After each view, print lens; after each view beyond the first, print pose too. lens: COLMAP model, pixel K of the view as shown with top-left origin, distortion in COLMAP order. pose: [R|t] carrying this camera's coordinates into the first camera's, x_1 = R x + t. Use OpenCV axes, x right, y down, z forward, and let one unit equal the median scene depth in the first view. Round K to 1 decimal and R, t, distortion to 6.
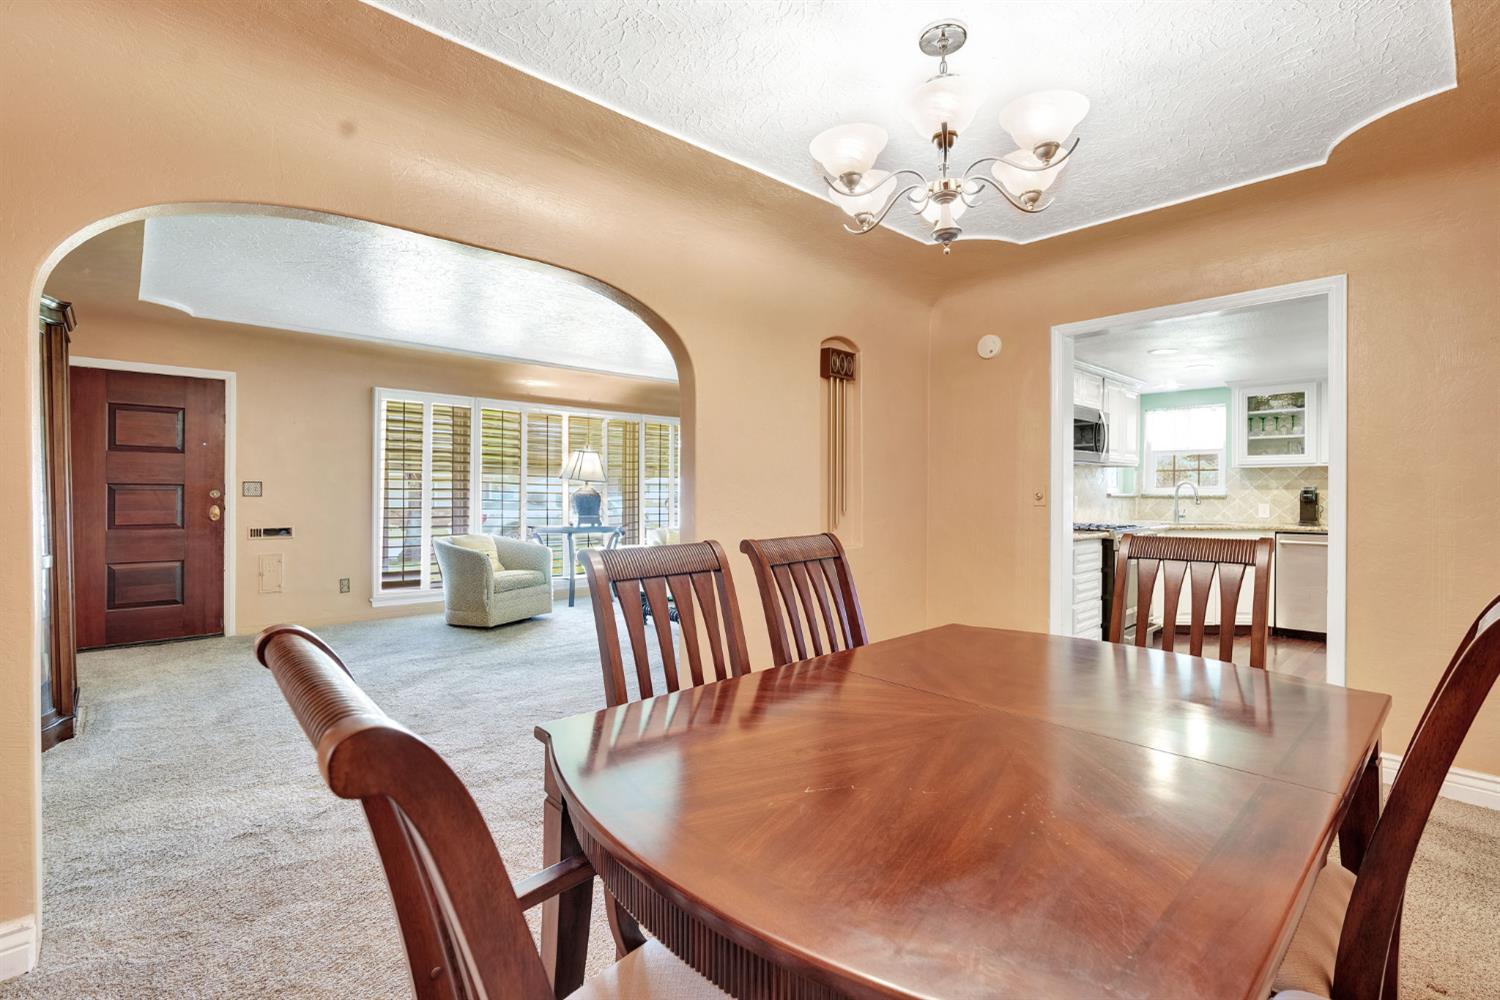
lens RADIAL K [[693.0, 0, 753.7], [0, 693.0, 498.3], [0, 0, 1]] dist [0.000347, 0.000110]
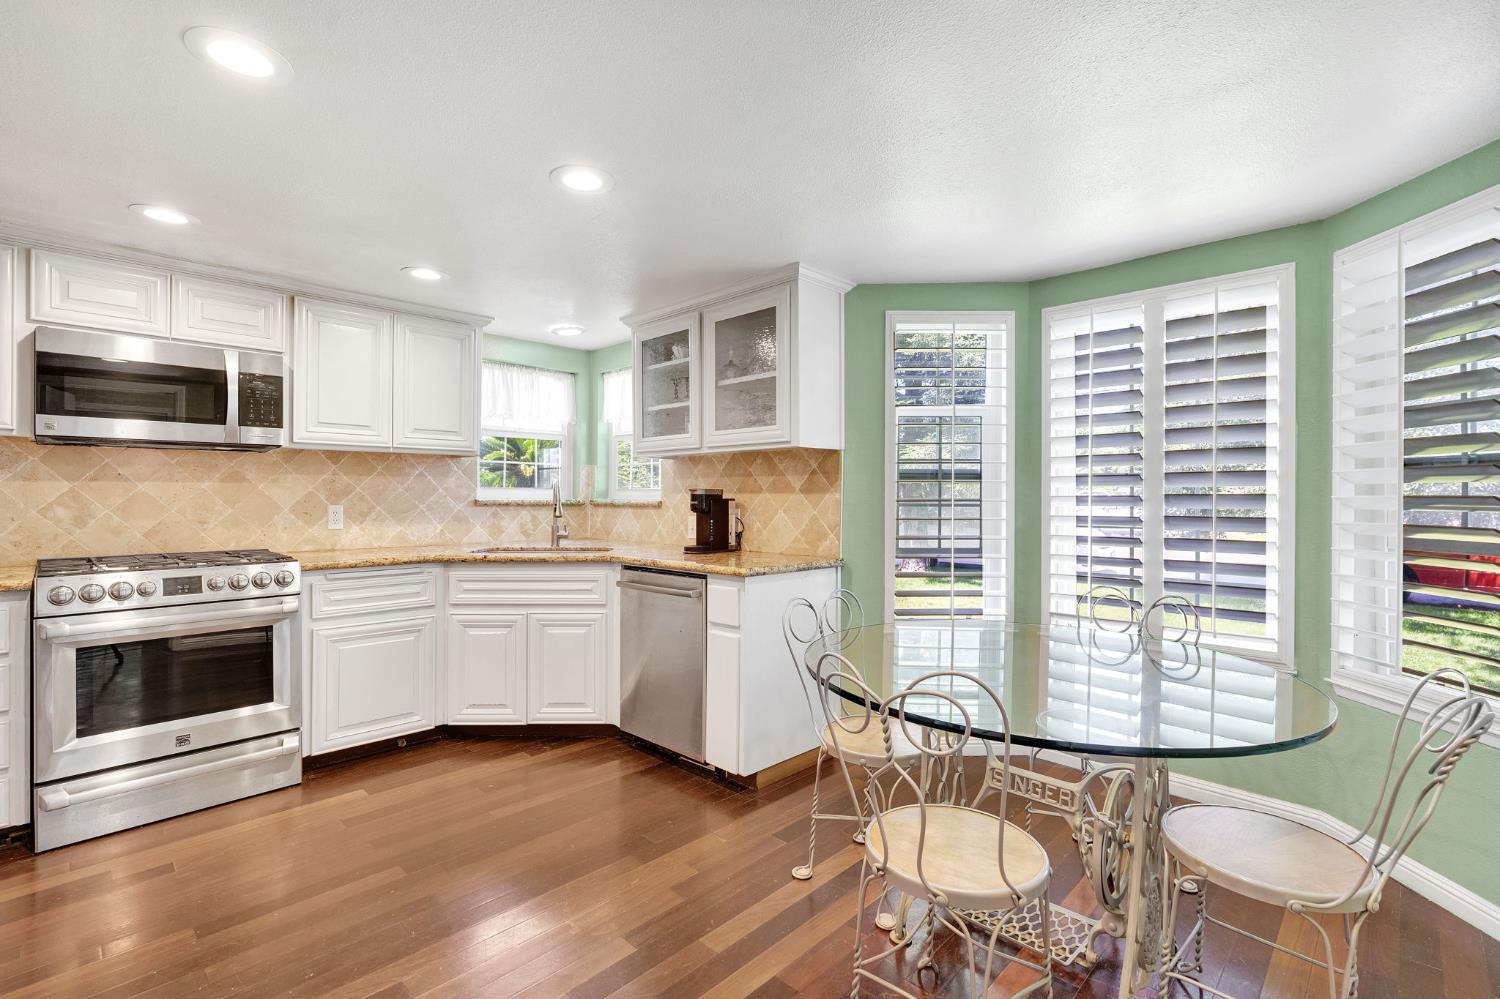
lens RADIAL K [[676.5, 0, 747.9], [0, 676.5, 496.8], [0, 0, 1]] dist [0.000346, 0.000310]
pose [[0.999472, -0.001379, 0.032464, 0.811673], [0.001586, 0.999979, -0.006358, -0.005804], [-0.032454, 0.006406, 0.999453, 0.408894]]
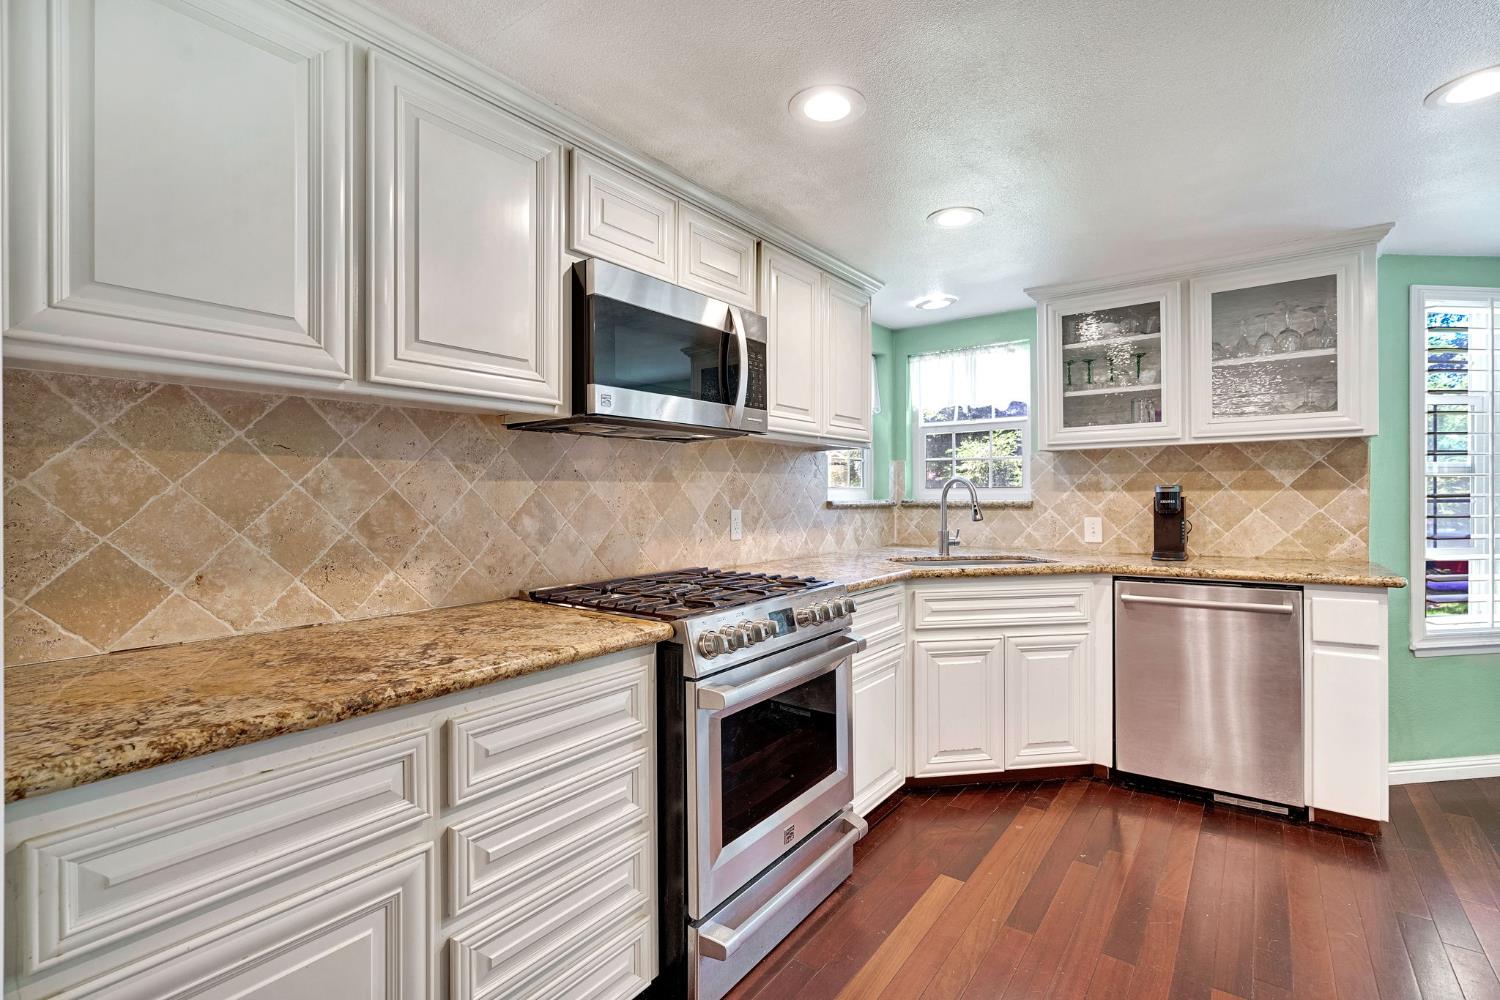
lens RADIAL K [[693.0, 0, 753.7], [0, 693.0, 498.3], [0, 0, 1]] dist [0.000347, 0.000110]
pose [[0.984793, -0.011737, 0.173335, 0.398509], [0.012600, 0.999913, -0.003875, -0.008771], [-0.173274, 0.006000, 0.984855, 0.534848]]
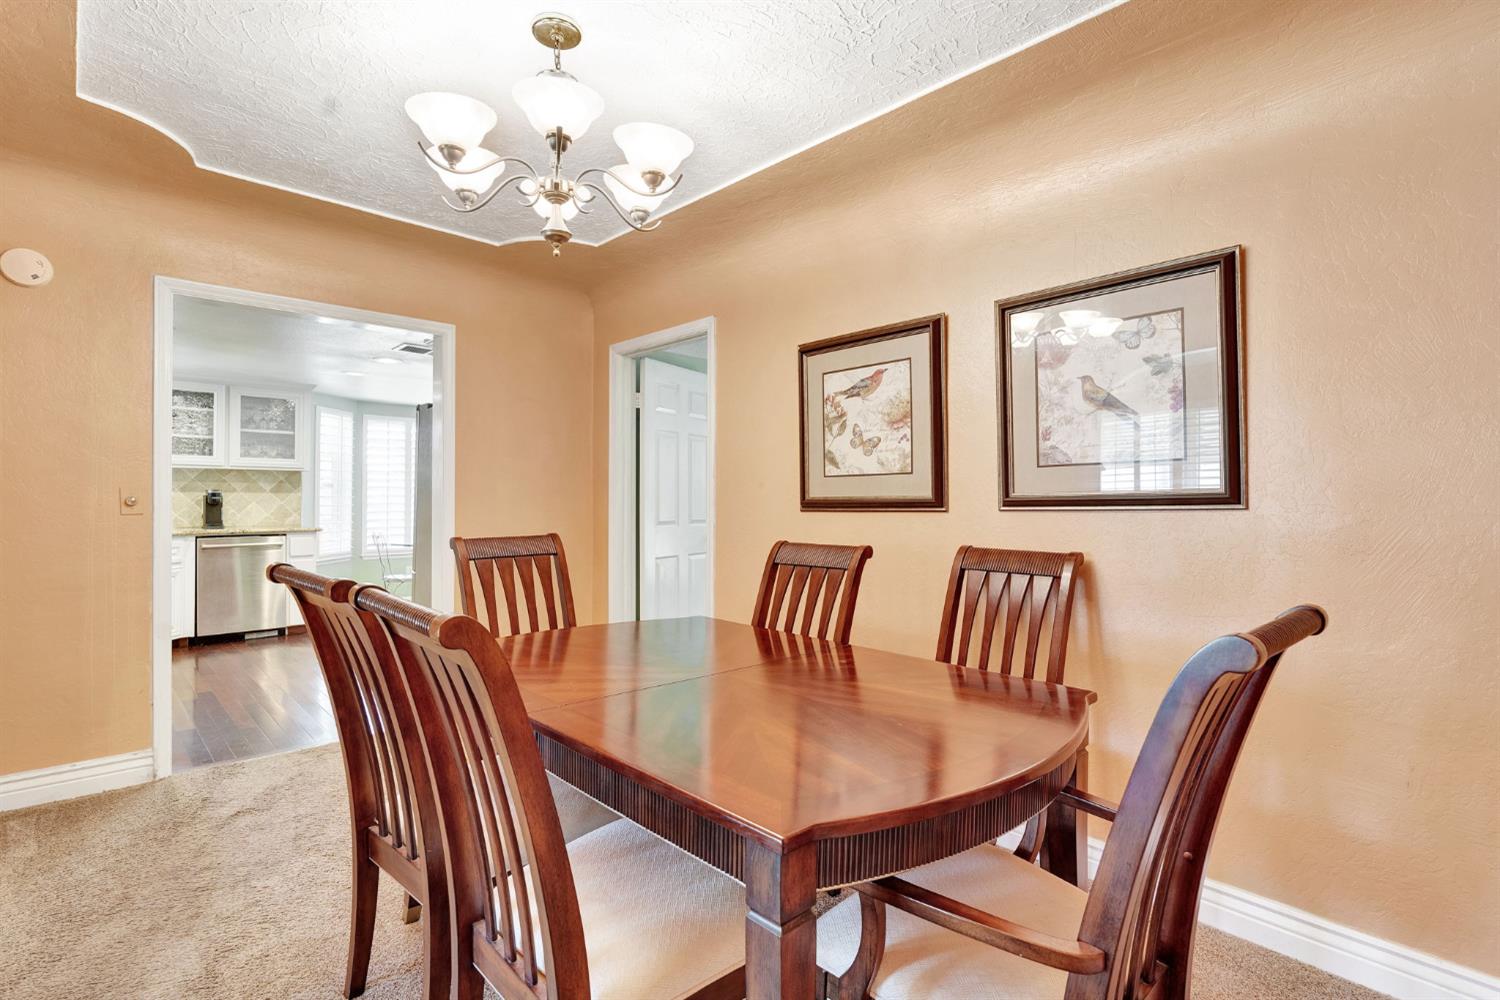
lens RADIAL K [[714.3, 0, 749.3], [0, 714.3, 497.0], [0, 0, 1]] dist [-0.002405, -0.000406]
pose [[-0.002317, 0.001143, 0.999997, -0.225391], [0.001856, 0.999998, -0.001139, -0.003035], [-0.999996, 0.001853, -0.002319, 0.230008]]
